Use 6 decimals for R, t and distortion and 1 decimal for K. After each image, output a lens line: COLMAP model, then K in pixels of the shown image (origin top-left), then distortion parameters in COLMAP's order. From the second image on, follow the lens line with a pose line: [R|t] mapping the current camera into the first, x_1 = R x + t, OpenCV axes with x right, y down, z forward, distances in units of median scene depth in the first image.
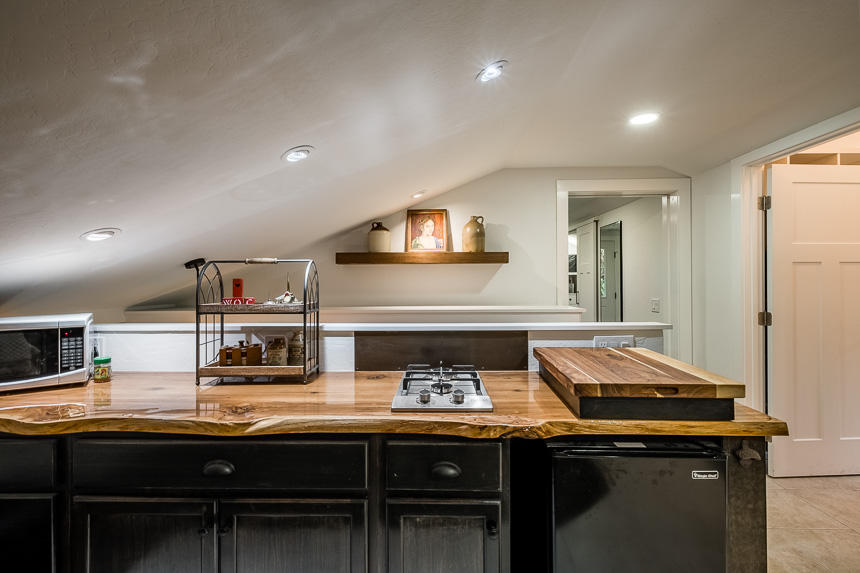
lens RADIAL K [[414.1, 0, 431.2], [0, 414.1, 283.2], [0, 0, 1]] dist [-0.002488, -0.000545]
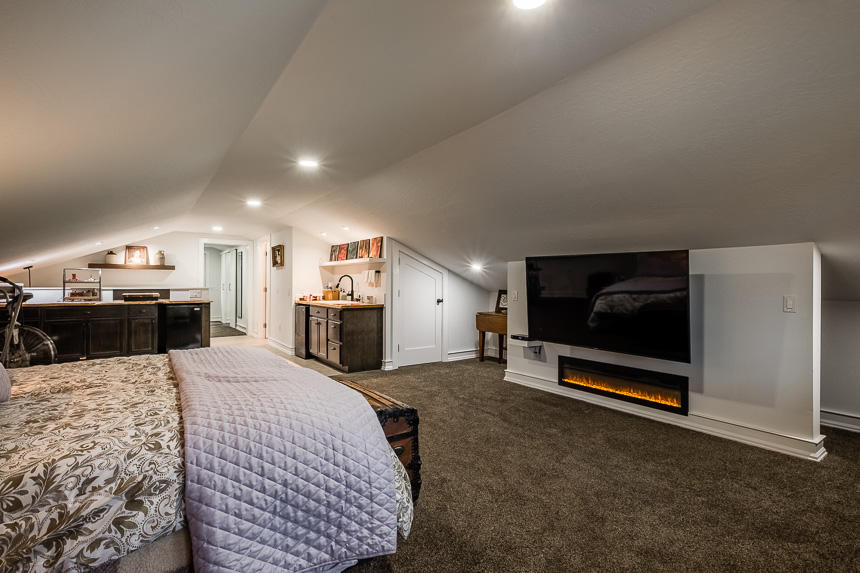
lens RADIAL K [[414.1, 0, 427.5], [0, 414.1, 285.9], [0, 0, 1]] dist [-0.002488, -0.000545]
pose [[0.815954, 0.004091, 0.578102, -0.018535], [-0.004929, 0.999988, -0.000119, 0.041209], [-0.578095, -0.002752, 0.815965, -1.935249]]
